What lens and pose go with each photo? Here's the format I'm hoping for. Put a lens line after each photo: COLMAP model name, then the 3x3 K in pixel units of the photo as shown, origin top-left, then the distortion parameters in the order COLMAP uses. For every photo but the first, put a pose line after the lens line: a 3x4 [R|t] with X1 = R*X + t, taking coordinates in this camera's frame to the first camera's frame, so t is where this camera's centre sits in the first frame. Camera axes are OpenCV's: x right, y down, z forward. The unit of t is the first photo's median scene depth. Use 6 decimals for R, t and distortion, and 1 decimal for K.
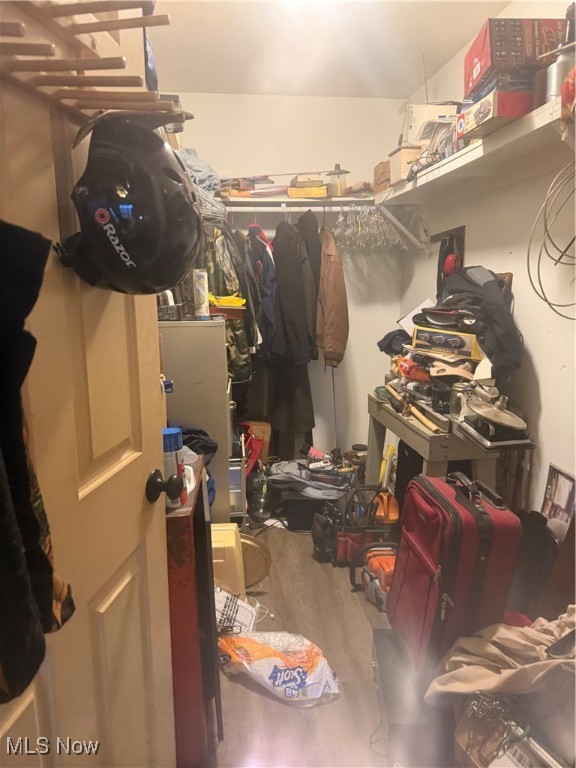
lens RADIAL K [[533.9, 0, 288.0], [0, 533.9, 384.0], [0, 0, 1]] dist [0.047625, -0.001152]
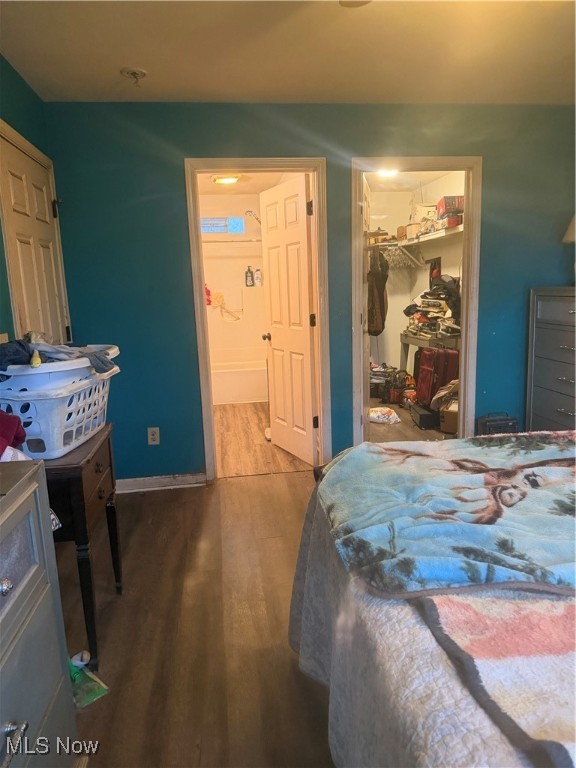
lens RADIAL K [[533.9, 0, 288.0], [0, 533.9, 384.0], [0, 0, 1]] dist [0.047625, -0.001152]
pose [[0.999538, -0.026800, 0.014351, -0.416815], [0.027061, 0.999466, -0.018309, 0.304883], [-0.013852, 0.018689, 0.999729, -1.431676]]
